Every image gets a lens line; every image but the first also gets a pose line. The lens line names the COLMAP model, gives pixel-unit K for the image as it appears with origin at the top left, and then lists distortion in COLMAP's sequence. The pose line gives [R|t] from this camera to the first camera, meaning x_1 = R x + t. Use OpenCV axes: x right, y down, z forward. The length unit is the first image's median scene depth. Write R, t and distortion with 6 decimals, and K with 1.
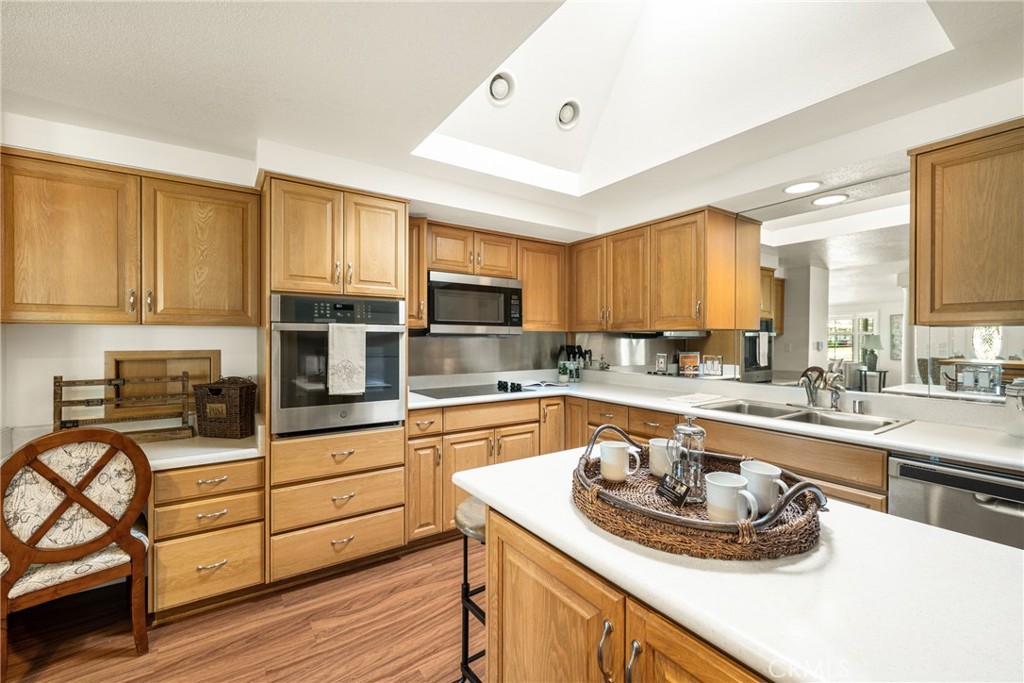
lens RADIAL K [[426.6, 0, 513.2], [0, 426.6, 341.4], [0, 0, 1]] dist [0.000922, -0.000221]
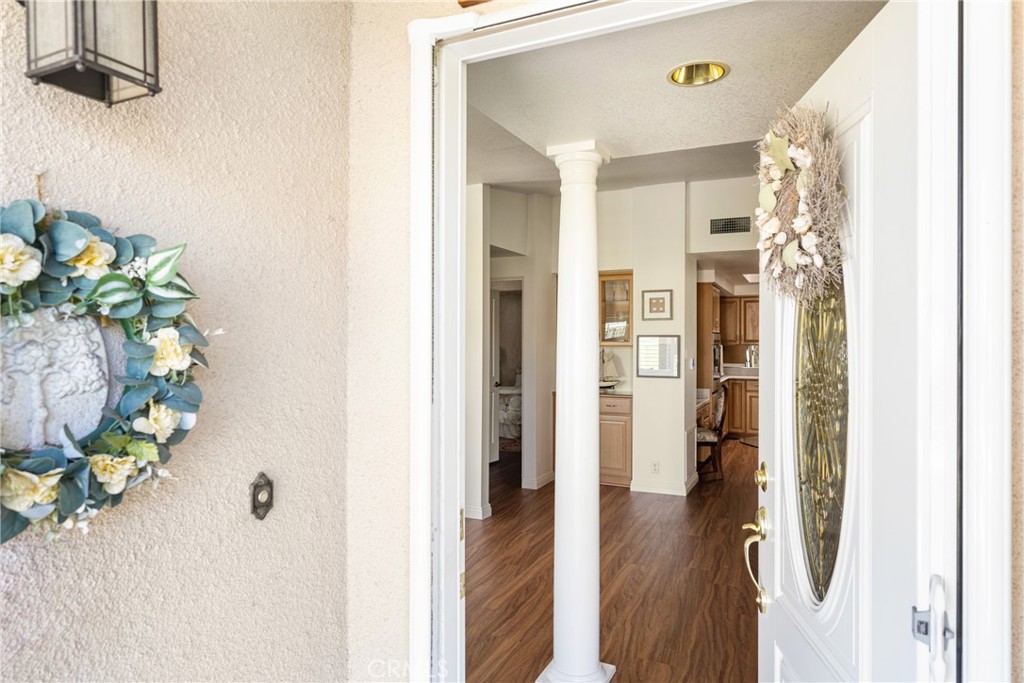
lens RADIAL K [[617.4, 0, 514.3], [0, 617.4, 338.5], [0, 0, 1]] dist [0.000205, -0.001041]
pose [[0.864745, 0.002764, 0.502203, -2.130930], [0.001748, 0.999962, -0.008513, -0.036249], [-0.502208, 0.008240, 0.864708, -0.937890]]
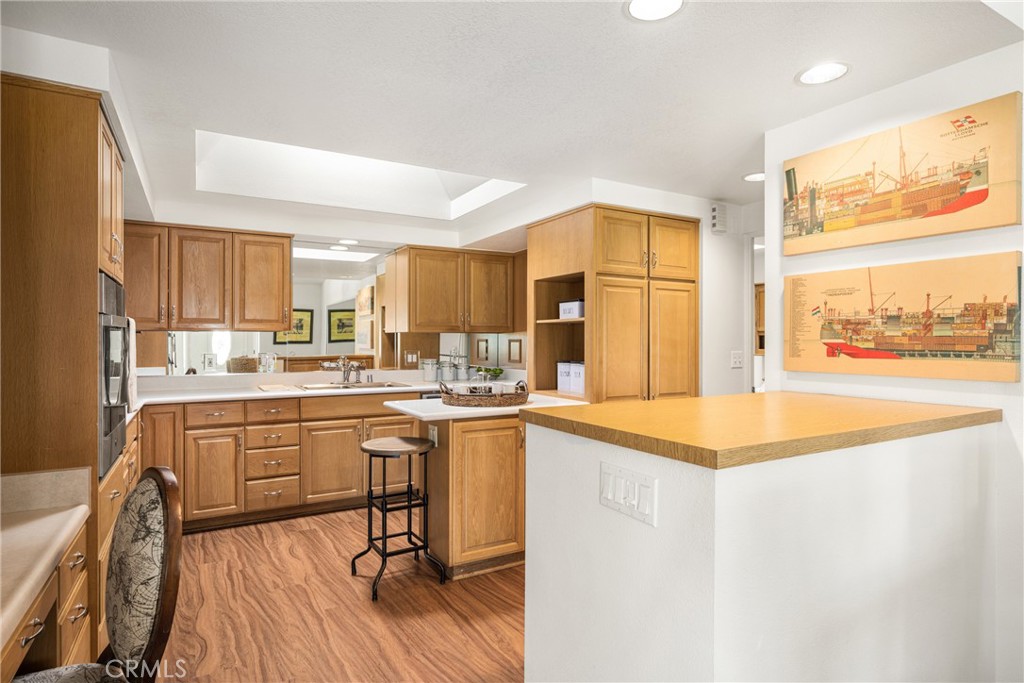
lens RADIAL K [[545.1, 0, 511.3], [0, 545.1, 338.8], [0, 0, 1]] dist [-0.004360, 0.001613]
pose [[0.083540, 0.001273, 0.996504, -0.901022], [0.007371, 0.999971, -0.001896, 0.001436], [-0.996477, 0.007503, 0.083528, 0.174575]]
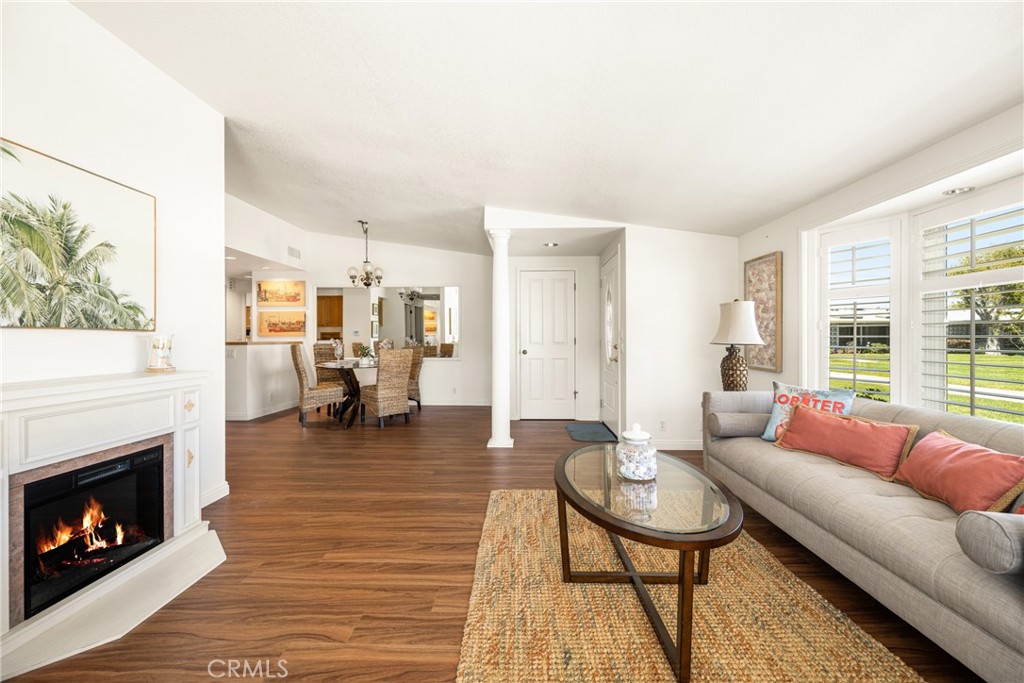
lens RADIAL K [[411.4, 0, 514.4], [0, 411.4, 340.9], [0, 0, 1]] dist [-0.000416, 0.000511]
pose [[-0.808883, -0.002247, 0.587966, -2.495773], [0.005479, 0.999920, 0.011359, 0.055157], [-0.587944, 0.012410, -0.808806, 0.824192]]
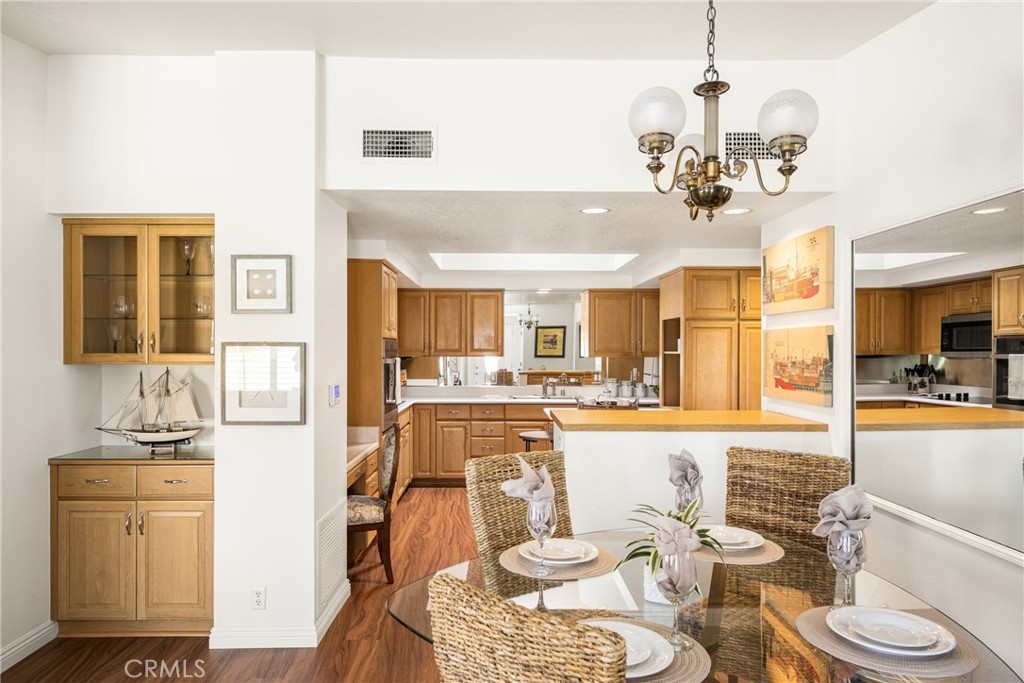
lens RADIAL K [[650.0, 0, 513.7], [0, 650.0, 349.3], [0, 0, 1]] dist [-0.008461, 0.002427]
pose [[0.551492, -0.001492, 0.834179, -1.466158], [0.004719, 0.999988, -0.001331, -0.046633], [-0.834167, 0.004670, 0.551492, -0.441032]]
